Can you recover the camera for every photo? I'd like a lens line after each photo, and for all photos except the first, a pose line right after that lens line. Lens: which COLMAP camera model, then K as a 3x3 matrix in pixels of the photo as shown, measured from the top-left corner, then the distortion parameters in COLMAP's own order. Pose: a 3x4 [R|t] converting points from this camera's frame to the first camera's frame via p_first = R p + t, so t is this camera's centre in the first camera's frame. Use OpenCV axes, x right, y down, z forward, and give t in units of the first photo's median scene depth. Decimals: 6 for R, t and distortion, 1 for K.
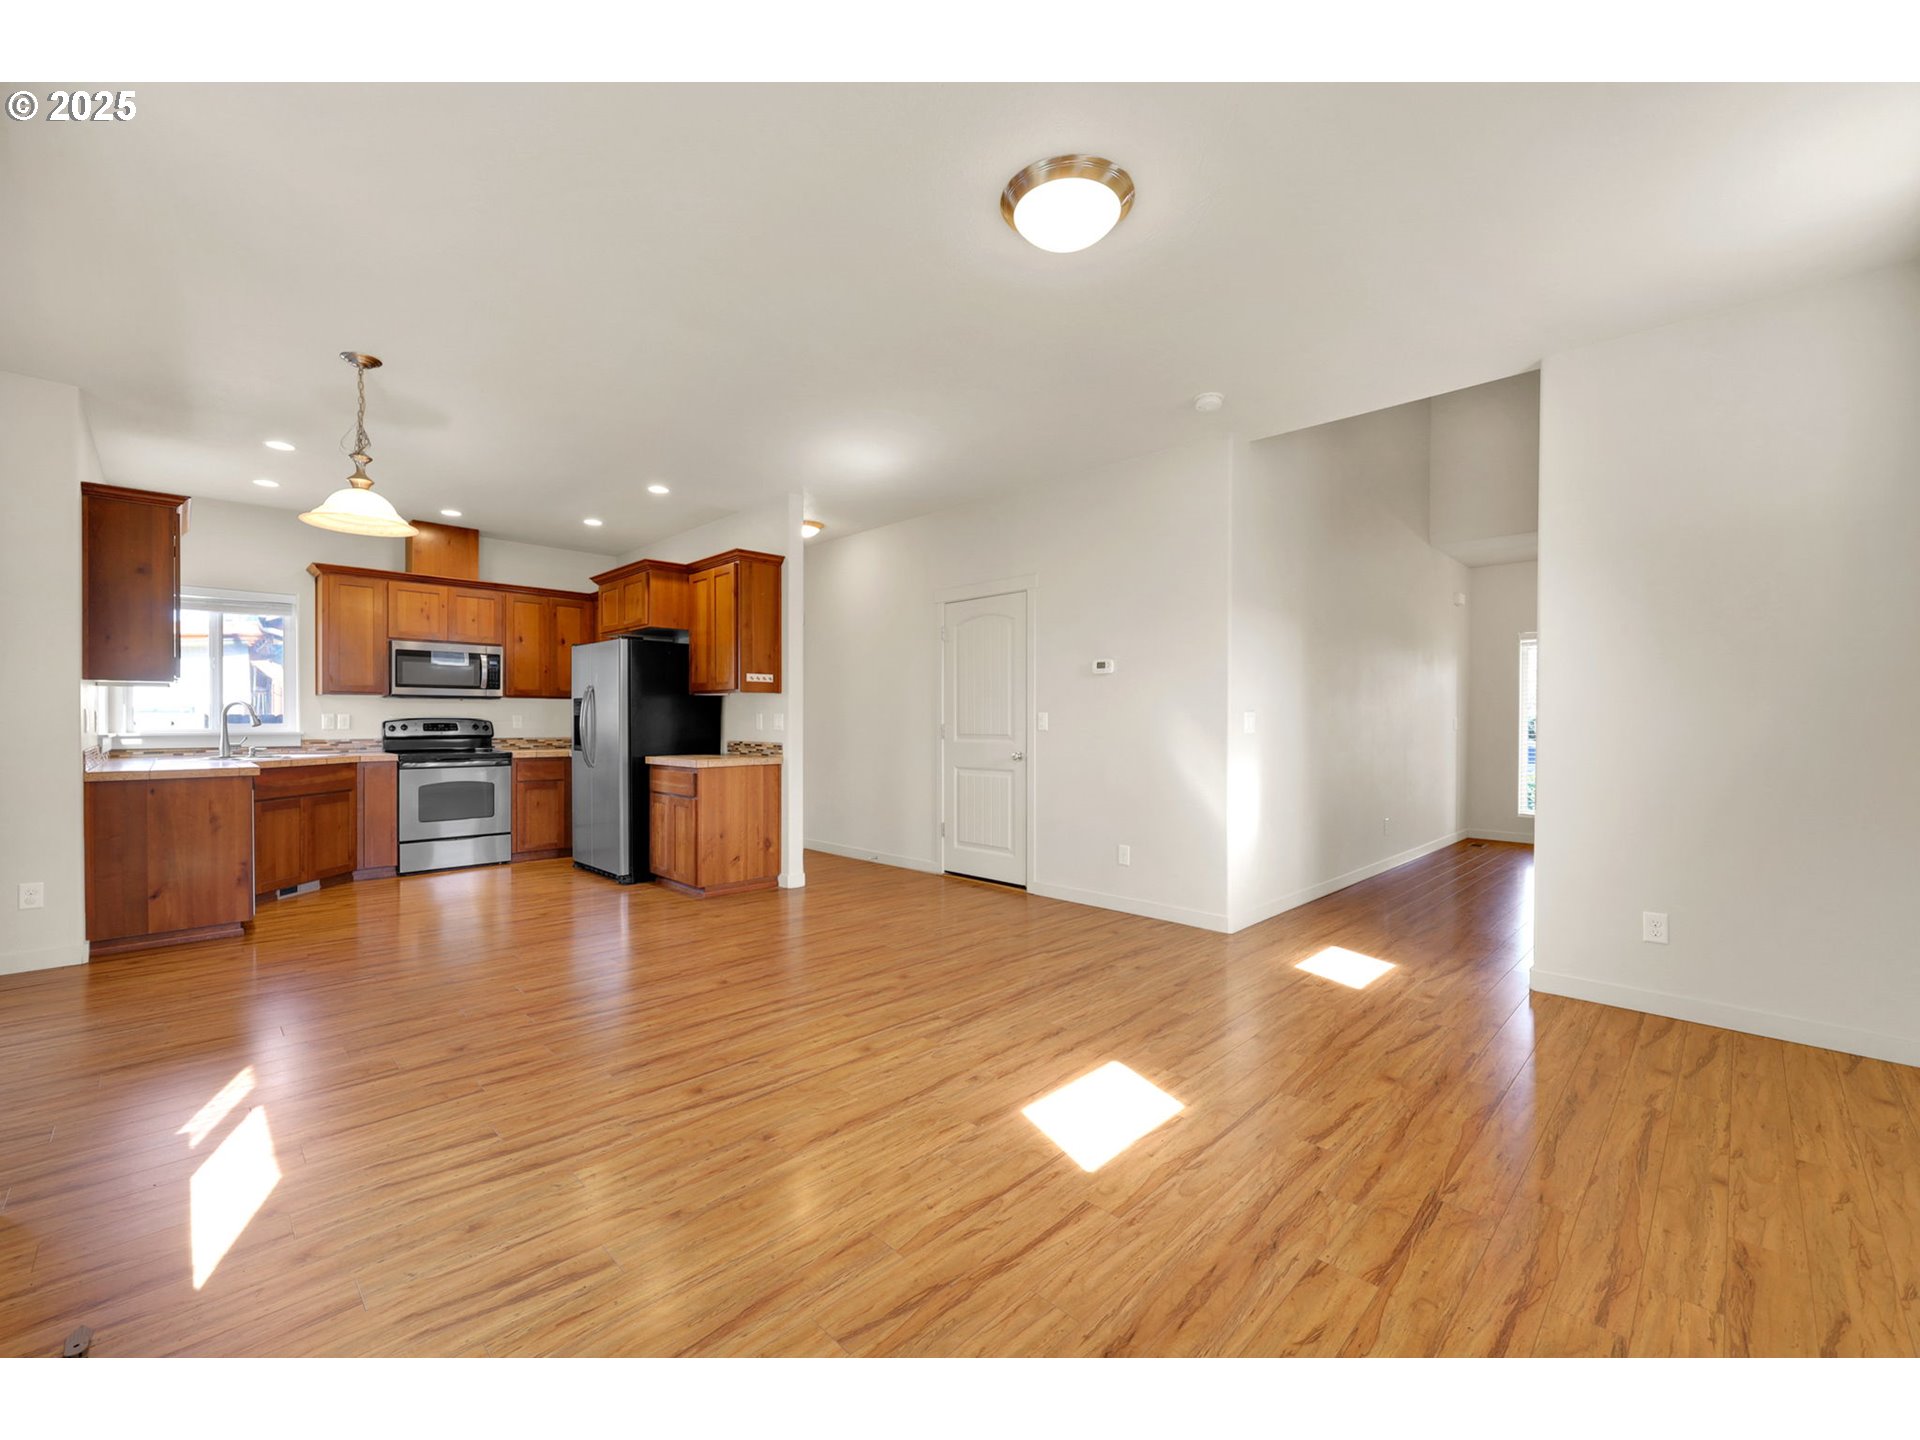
lens RADIAL K [[792.9, 0, 960.2], [0, 792.9, 725.4], [0, 0, 1]] dist [0.003080, 0.000132]
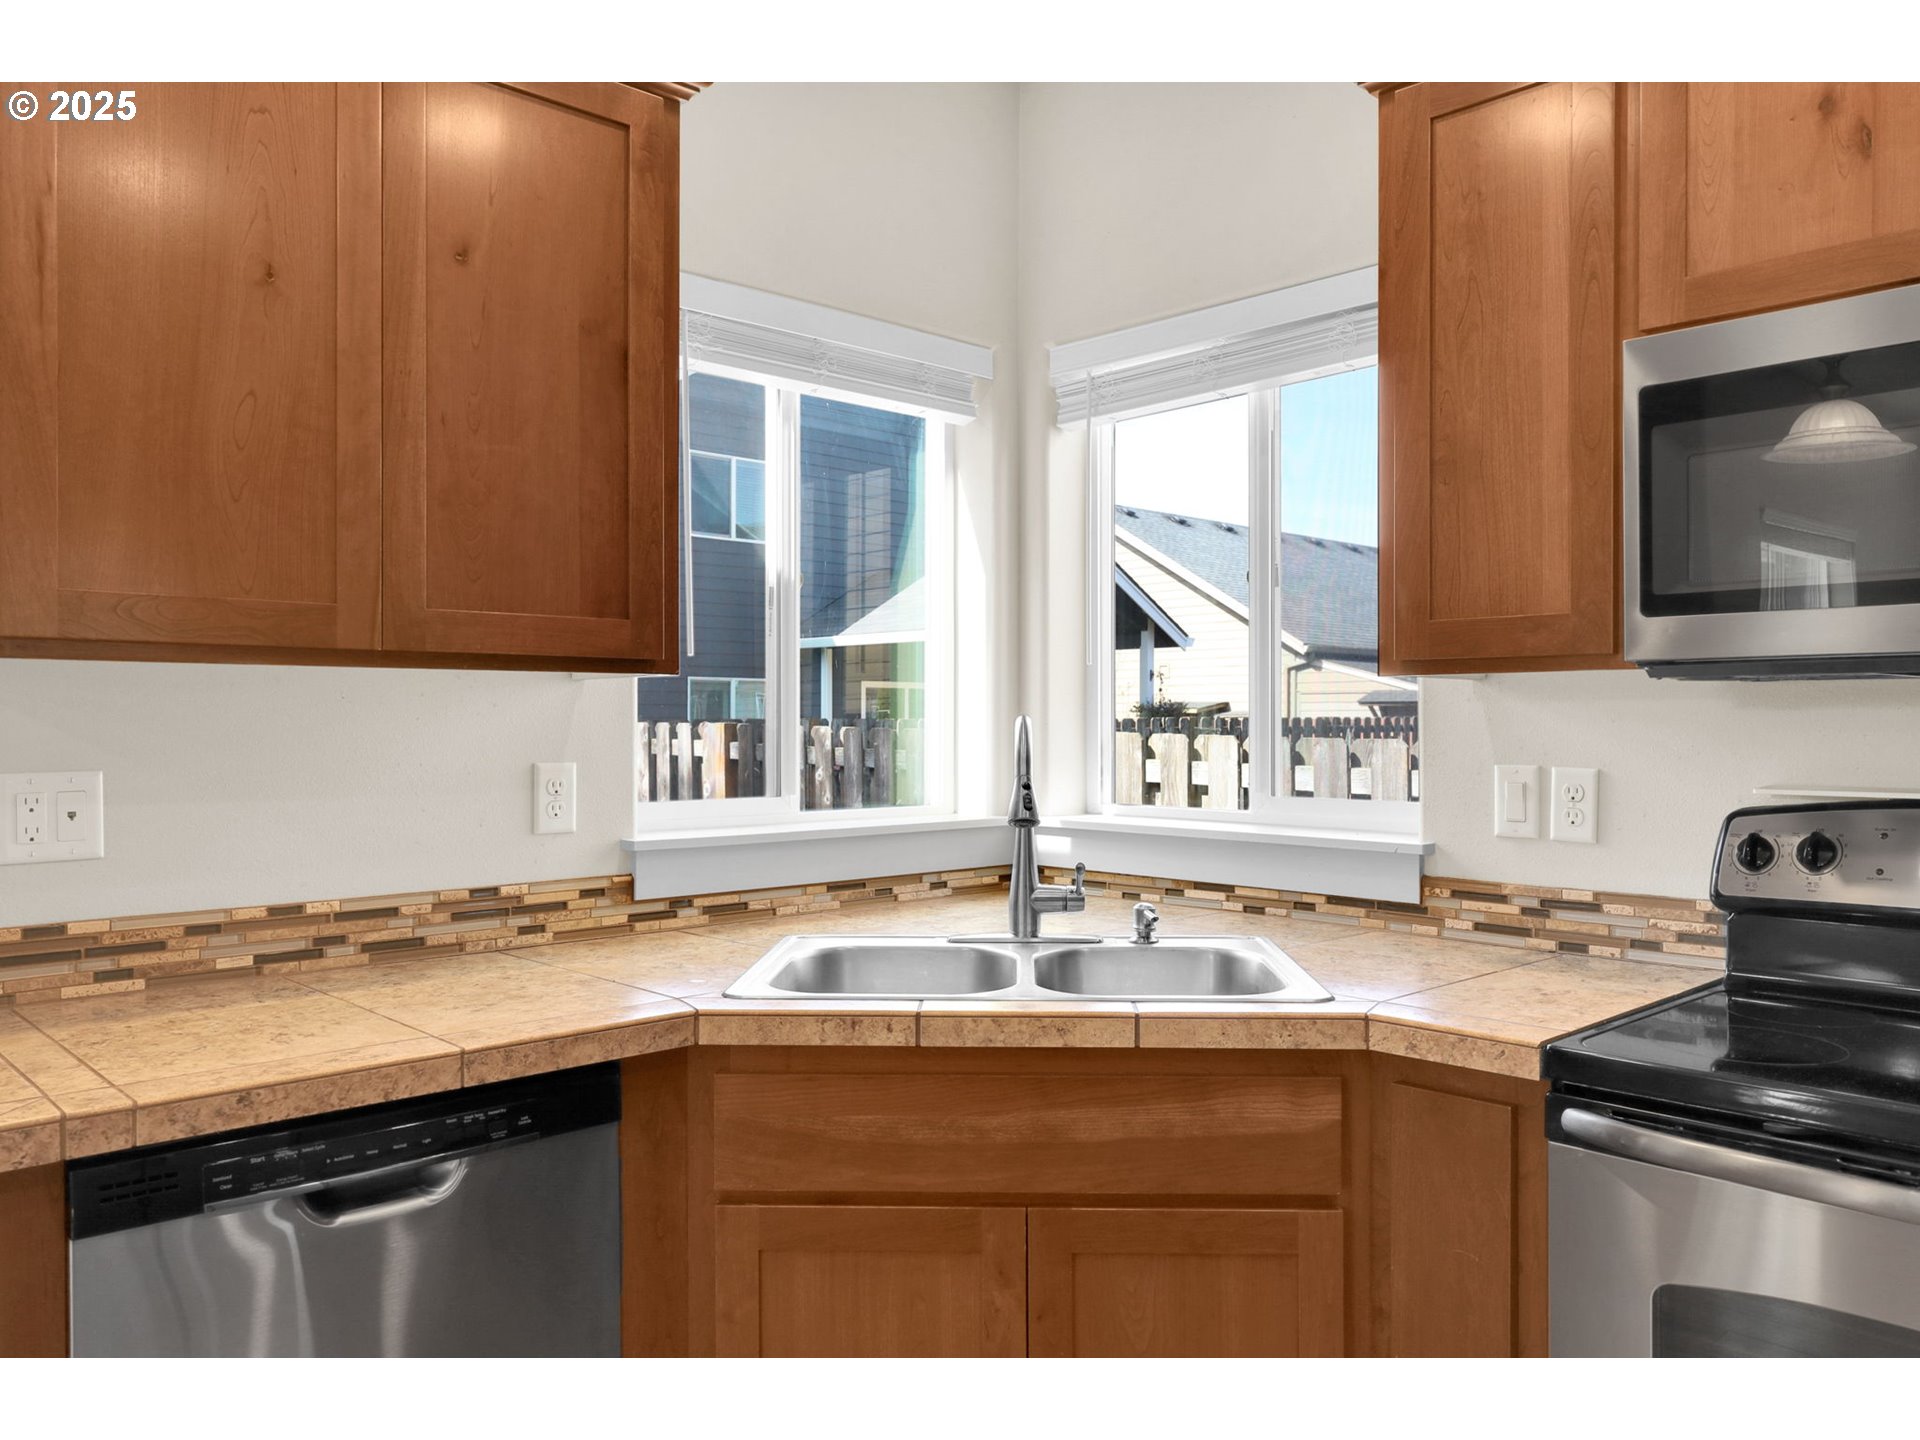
lens RADIAL K [[1413.9, 0, 984.5], [0, 1413.9, 723.0], [0, 0, 1]] dist [-0.000254, 0.001911]
pose [[-0.020066, 0.003874, -0.999791, -0.470527], [-0.003362, 0.999987, 0.003943, -0.030801], [0.999793, 0.003440, -0.020053, 0.990919]]
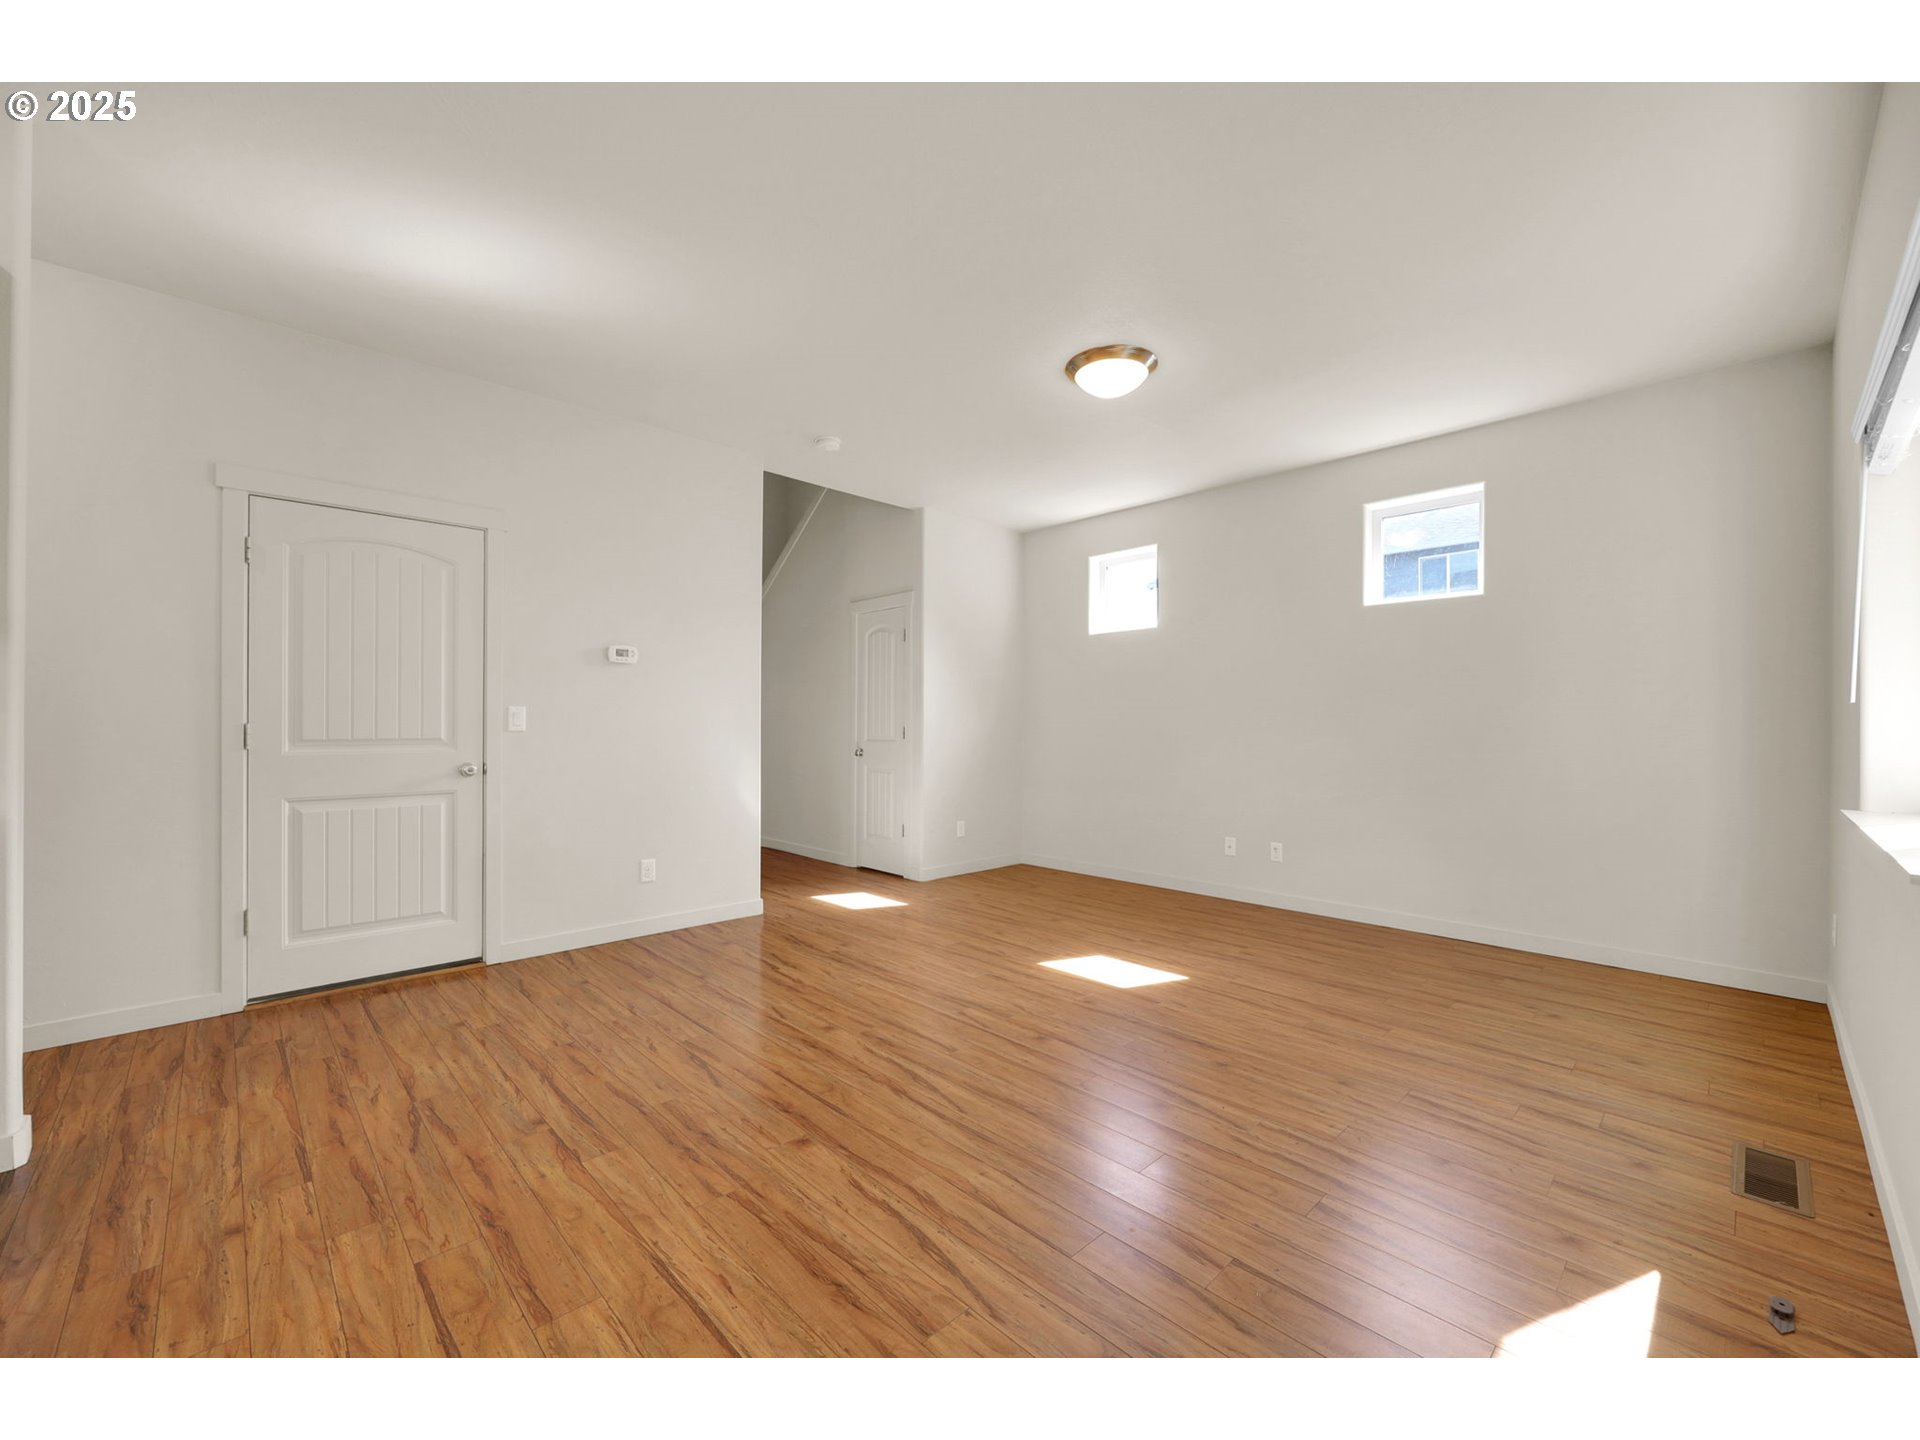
lens RADIAL K [[771.7, 0, 970.9], [0, 771.7, 716.8], [0, 0, 1]] dist [0.000356, -0.000028]
pose [[0.010268, 0.010091, 0.999896, -0.595110], [0.000945, 0.999949, -0.010101, 0.000170], [-0.999947, 0.001048, 0.010257, 0.570958]]
